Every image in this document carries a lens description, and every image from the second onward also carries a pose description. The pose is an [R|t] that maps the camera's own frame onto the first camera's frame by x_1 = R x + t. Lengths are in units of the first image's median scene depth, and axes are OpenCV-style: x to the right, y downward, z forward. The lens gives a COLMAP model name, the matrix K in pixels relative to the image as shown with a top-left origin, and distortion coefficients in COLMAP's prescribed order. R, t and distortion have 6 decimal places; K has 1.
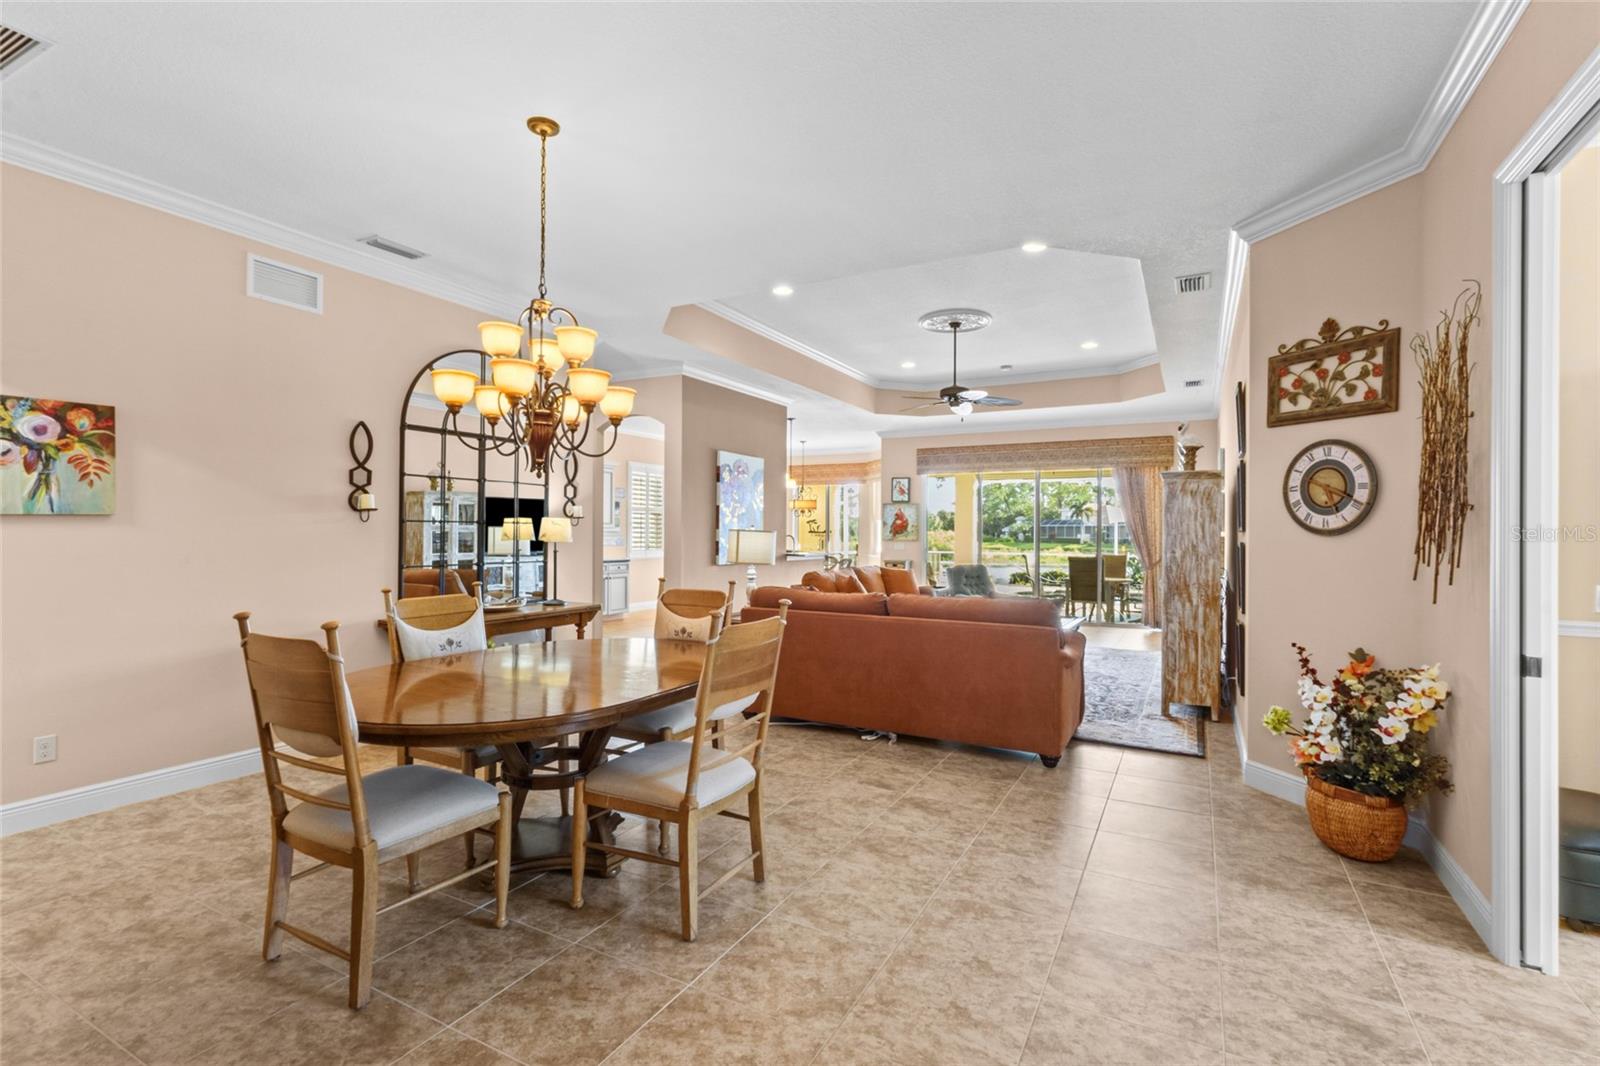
lens RADIAL K [[742.9, 0, 794.8], [0, 742.9, 525.0], [0, 0, 1]] dist [0.000041, -0.000369]
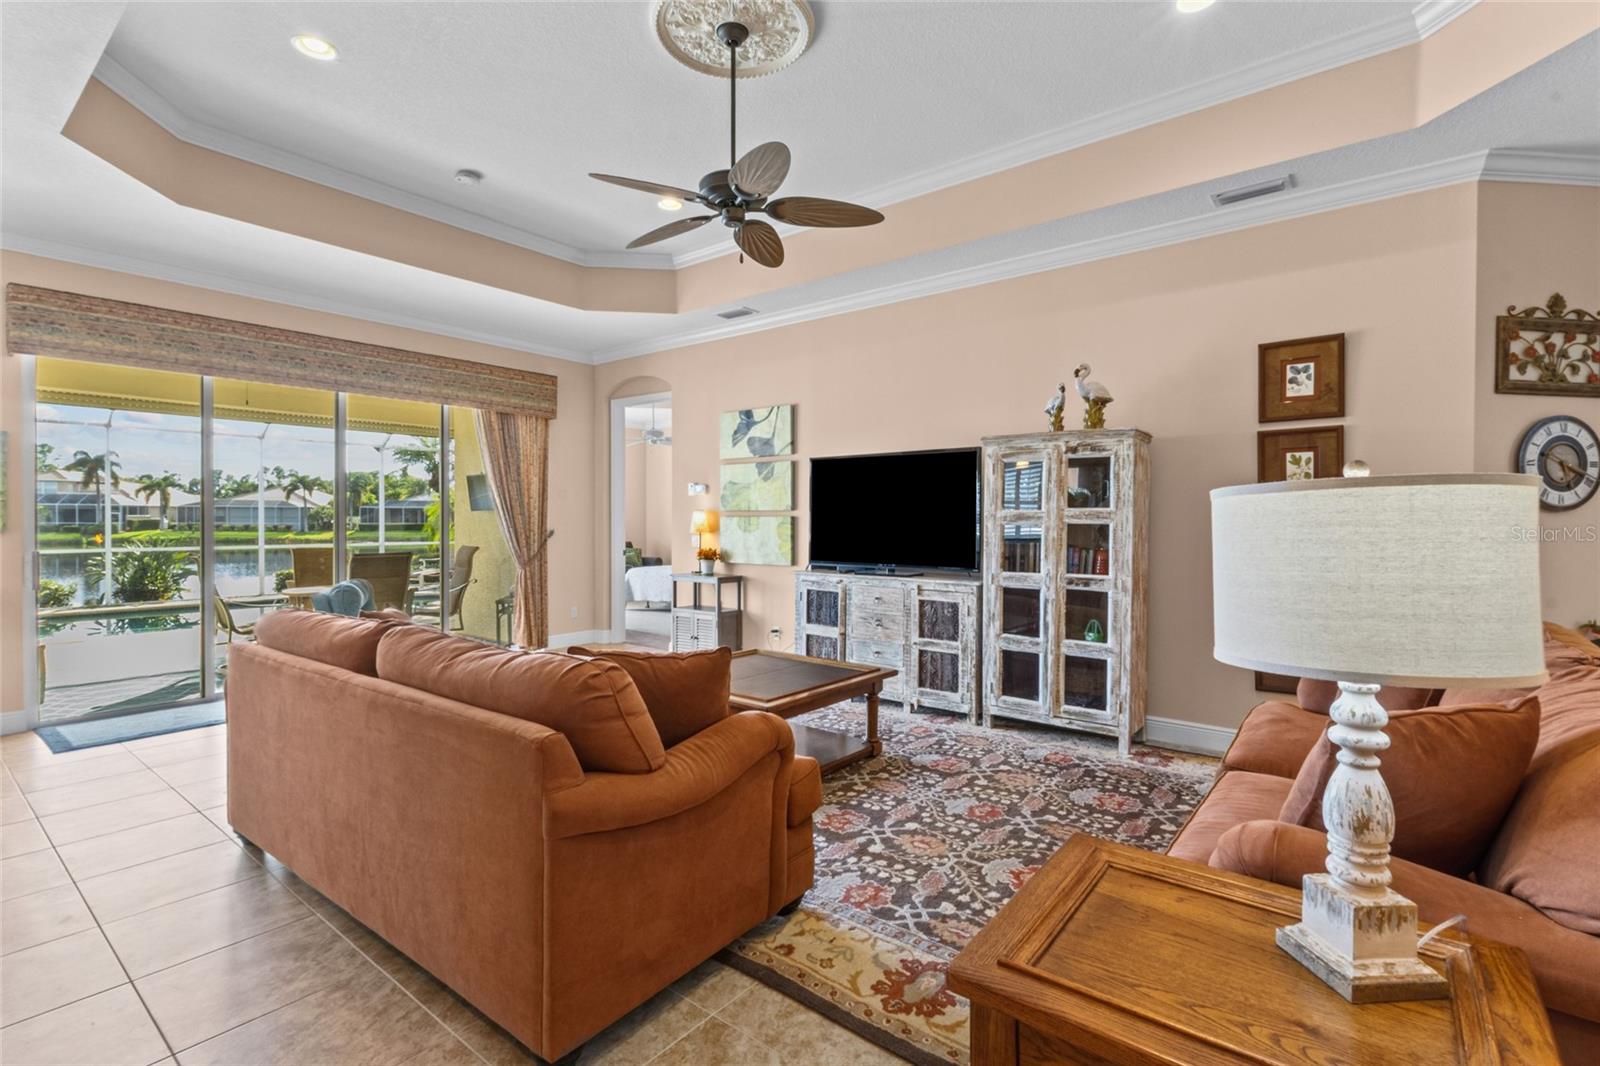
lens RADIAL K [[742.9, 0, 794.8], [0, 742.9, 525.0], [0, 0, 1]] dist [0.000041, -0.000369]
pose [[0.180679, -0.014887, 0.983430, -0.440455], [-0.009751, 0.999809, 0.016926, 0.024296], [-0.983494, -0.012647, 0.180499, 1.798301]]
